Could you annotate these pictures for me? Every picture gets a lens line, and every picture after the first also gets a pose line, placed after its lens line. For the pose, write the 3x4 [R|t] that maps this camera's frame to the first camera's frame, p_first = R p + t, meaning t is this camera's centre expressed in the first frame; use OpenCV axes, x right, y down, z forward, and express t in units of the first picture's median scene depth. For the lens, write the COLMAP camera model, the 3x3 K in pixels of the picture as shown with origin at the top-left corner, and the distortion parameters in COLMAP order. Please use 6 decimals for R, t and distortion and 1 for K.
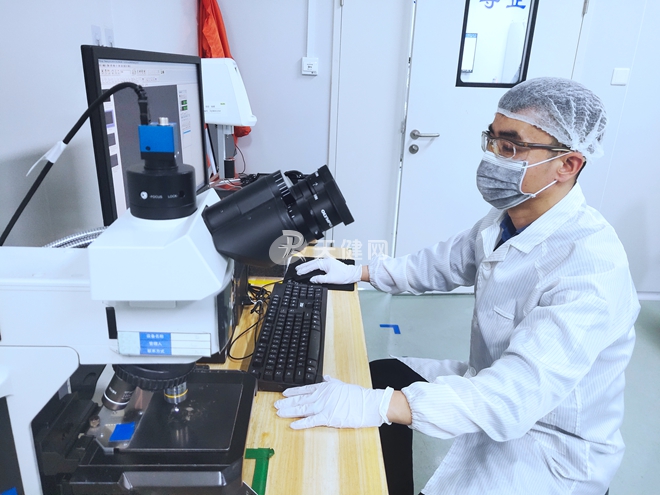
lens RADIAL K [[499.3, 0, 330.0], [0, 499.3, 247.5], [0, 0, 1]] dist [0.065968, -0.036933]
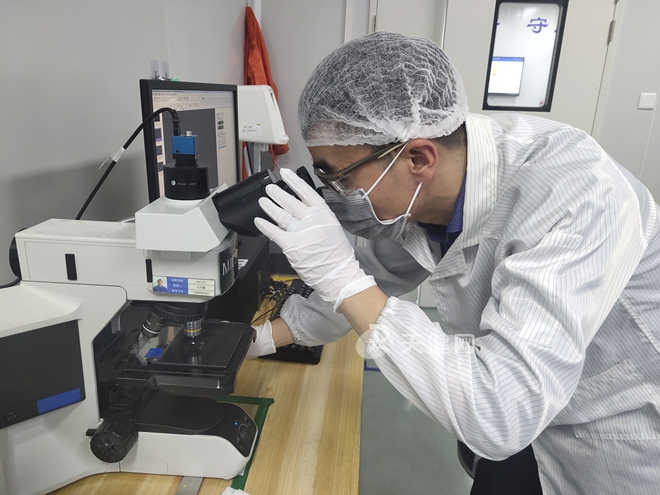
lens RADIAL K [[499.3, 0, 330.0], [0, 499.3, 247.5], [0, 0, 1]] dist [0.065968, -0.036933]
pose [[0.995554, 0.028649, -0.089735, 0.136437], [-0.032317, 0.998689, -0.039691, 0.078142], [0.088480, 0.042415, 0.995174, -0.253605]]
